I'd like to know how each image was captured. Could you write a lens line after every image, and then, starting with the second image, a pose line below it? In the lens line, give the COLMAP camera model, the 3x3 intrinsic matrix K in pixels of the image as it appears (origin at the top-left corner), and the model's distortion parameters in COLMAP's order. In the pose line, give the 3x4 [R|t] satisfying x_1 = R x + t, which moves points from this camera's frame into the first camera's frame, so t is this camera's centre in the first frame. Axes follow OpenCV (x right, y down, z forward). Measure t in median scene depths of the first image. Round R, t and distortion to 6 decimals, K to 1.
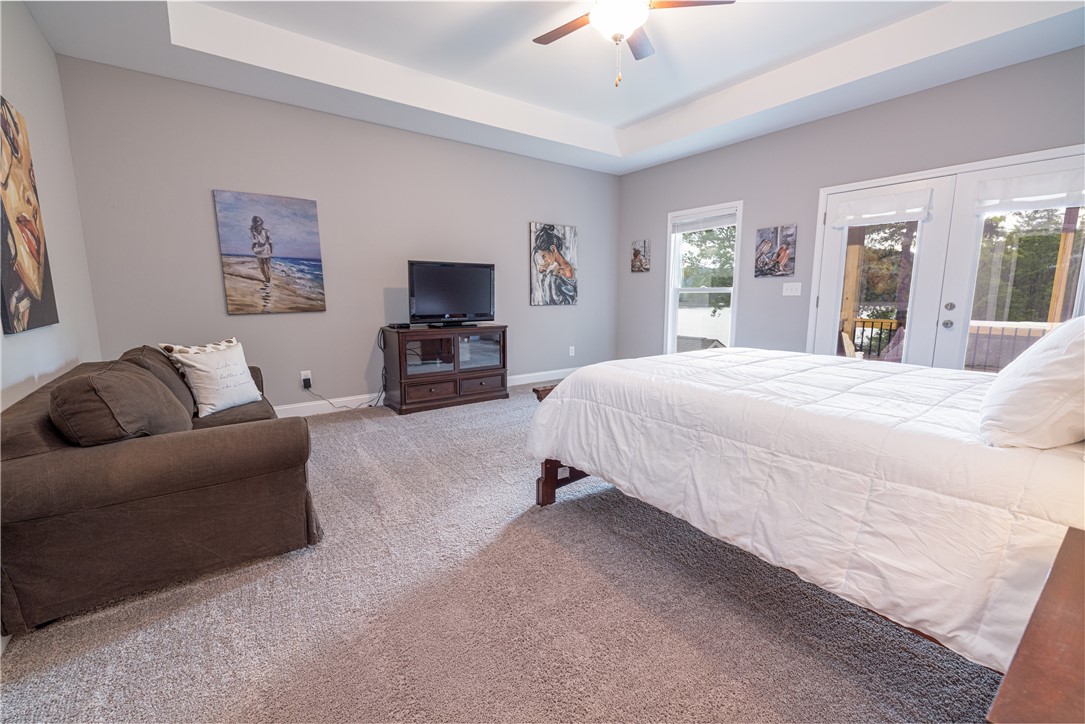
lens RADIAL K [[458.2, 0, 554.3], [0, 458.2, 361.3], [0, 0, 1]] dist [0.000029, 0.000806]
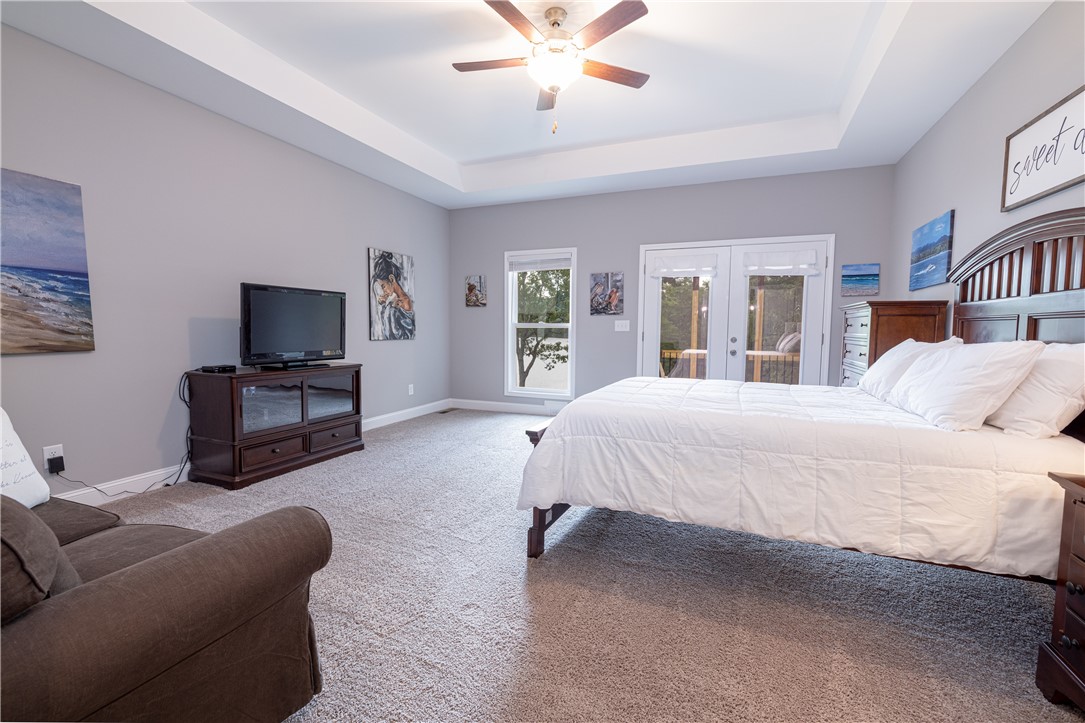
lens RADIAL K [[458.2, 0, 554.3], [0, 458.2, 360.8], [0, 0, 1]] dist [0.000029, 0.000806]
pose [[0.857127, -0.027649, 0.514362, -0.273549], [0.065148, 0.996359, -0.055003, -0.015506], [-0.510969, 0.080655, 0.855807, 0.095142]]
